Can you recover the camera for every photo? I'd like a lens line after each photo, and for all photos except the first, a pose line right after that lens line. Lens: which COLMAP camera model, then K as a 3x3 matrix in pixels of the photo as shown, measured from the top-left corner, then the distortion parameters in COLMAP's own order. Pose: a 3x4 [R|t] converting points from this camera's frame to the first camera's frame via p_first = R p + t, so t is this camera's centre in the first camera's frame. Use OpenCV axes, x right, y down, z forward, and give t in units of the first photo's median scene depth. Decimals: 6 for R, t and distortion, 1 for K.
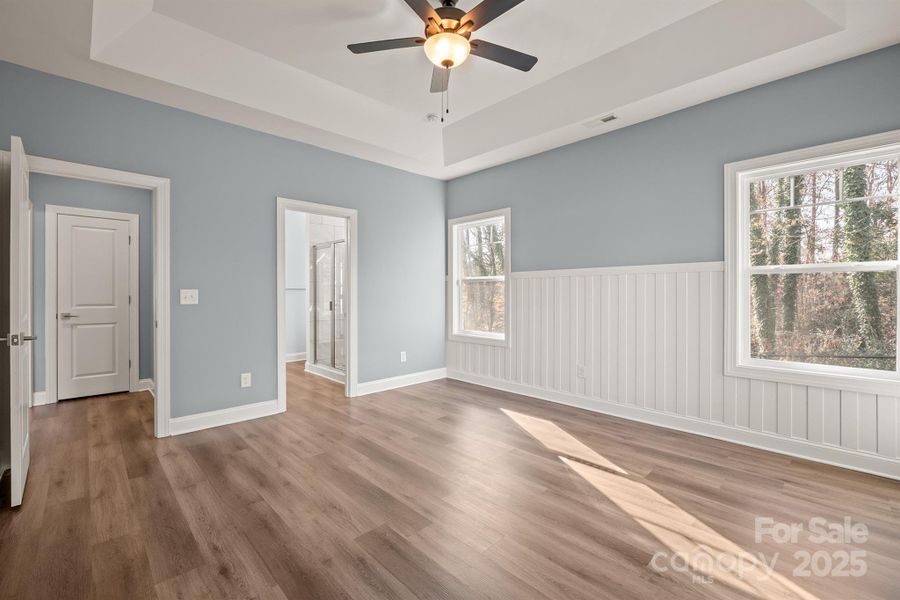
lens RADIAL K [[379.6, 0, 451.5], [0, 379.6, 293.9], [0, 0, 1]] dist [0.000268, 0.000138]
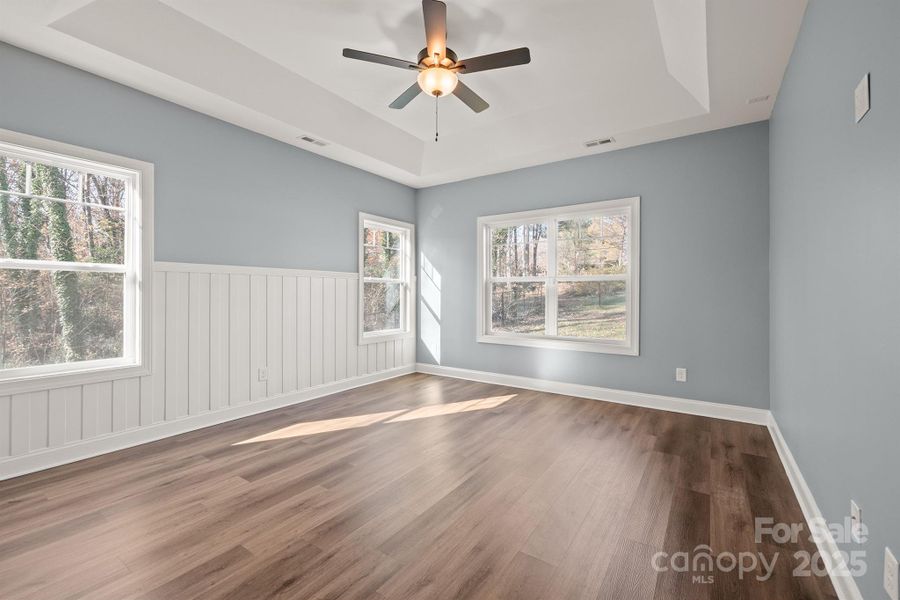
lens RADIAL K [[379.6, 0, 451.5], [0, 379.6, 293.9], [0, 0, 1]] dist [0.000268, 0.000138]
pose [[-0.193414, -0.003333, 0.981112, -0.865433], [-0.001052, 0.999994, 0.003190, -0.004725], [-0.981117, -0.000416, -0.193416, 0.887772]]
